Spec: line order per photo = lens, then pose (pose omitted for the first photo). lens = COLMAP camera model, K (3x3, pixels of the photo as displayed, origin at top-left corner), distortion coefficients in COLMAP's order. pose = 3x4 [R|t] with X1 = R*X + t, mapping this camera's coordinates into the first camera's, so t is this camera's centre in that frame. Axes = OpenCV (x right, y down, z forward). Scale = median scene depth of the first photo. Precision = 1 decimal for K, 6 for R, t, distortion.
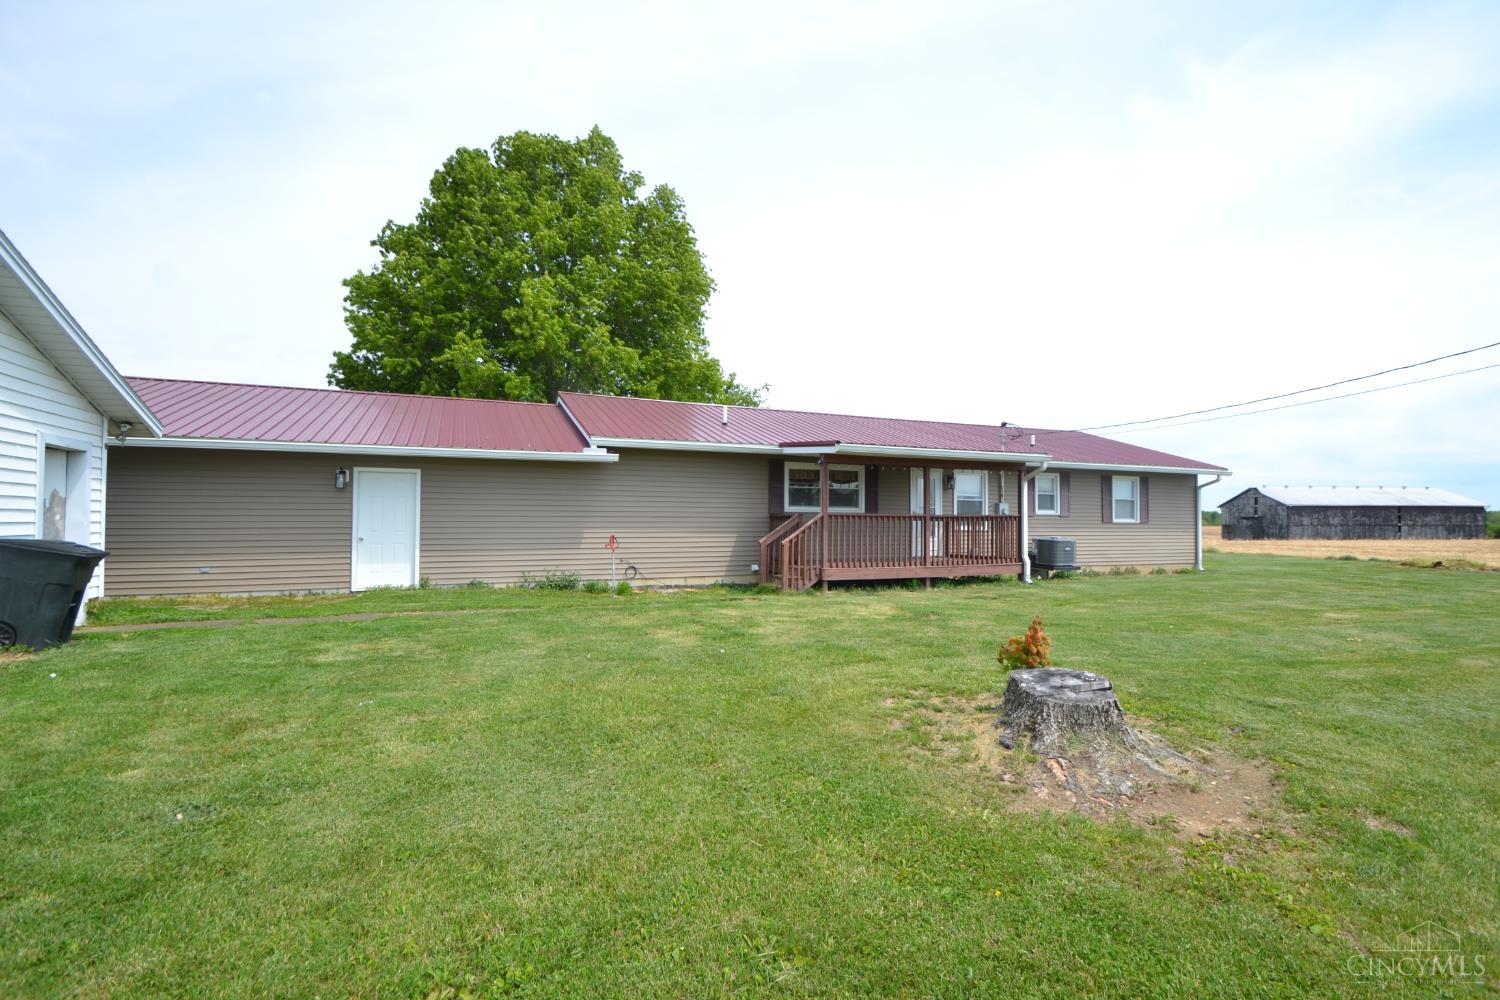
lens RADIAL K [[648.9, 0, 750.0], [0, 648.9, 500.0], [0, 0, 1]] dist [0.001295, 0.000034]
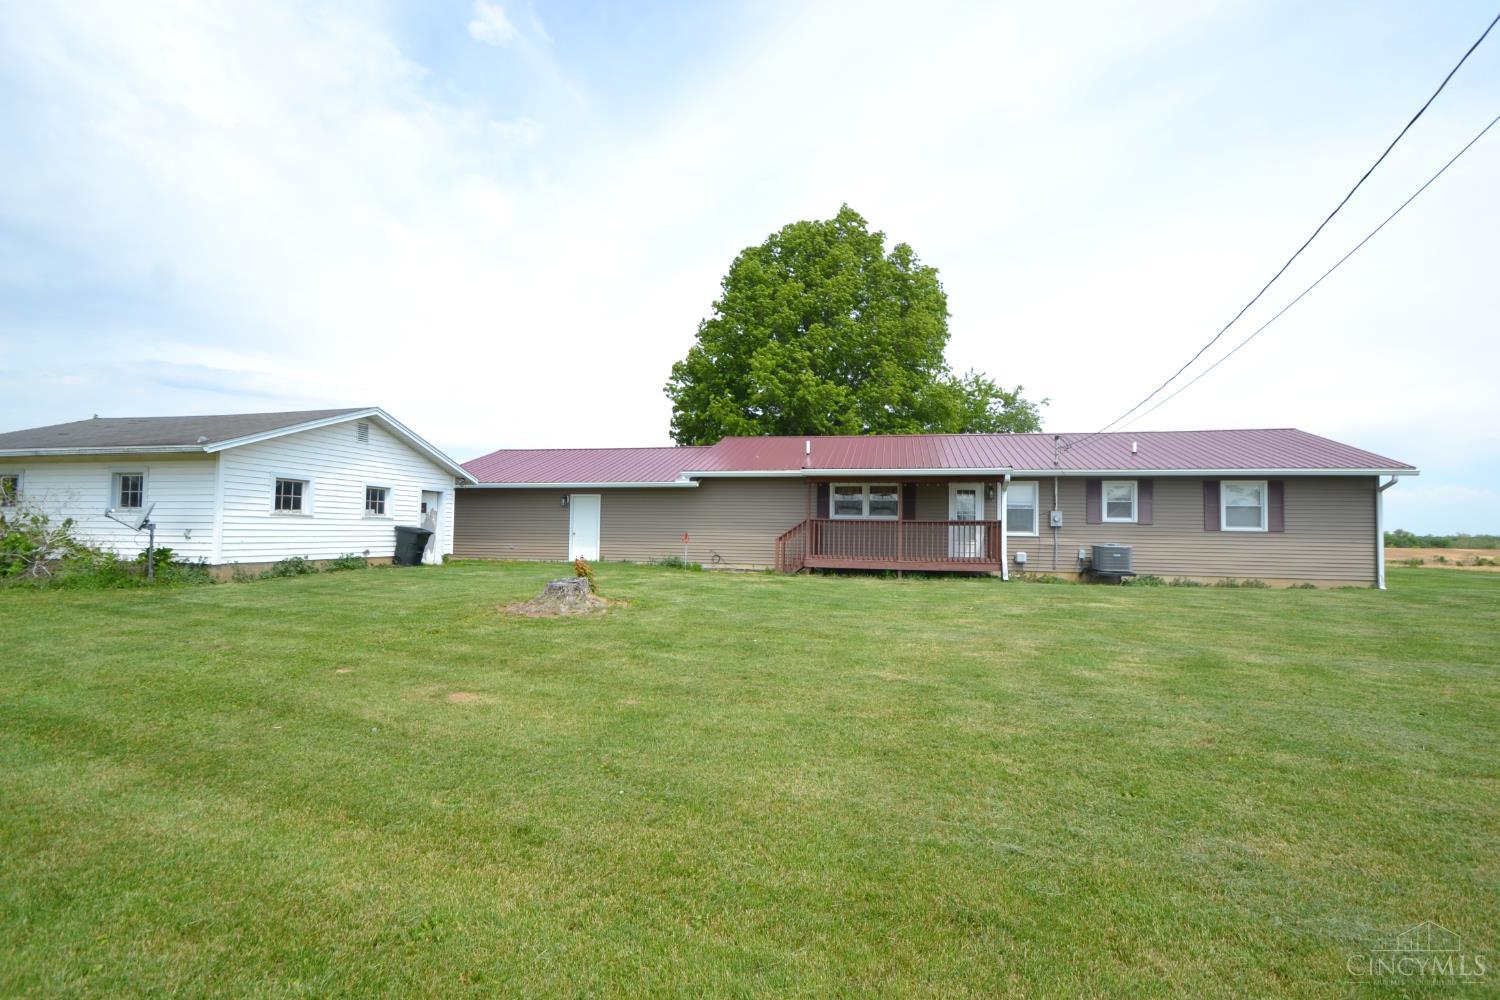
lens RADIAL K [[641.0, 0, 750.0], [0, 641.0, 500.0], [0, 0, 1]] dist [-0.020225, -0.000231]
pose [[0.831426, -0.020954, -0.555240, 0.600609], [0.005895, 0.999565, -0.028894, 0.015093], [0.555604, 0.020750, 0.831188, -0.164326]]
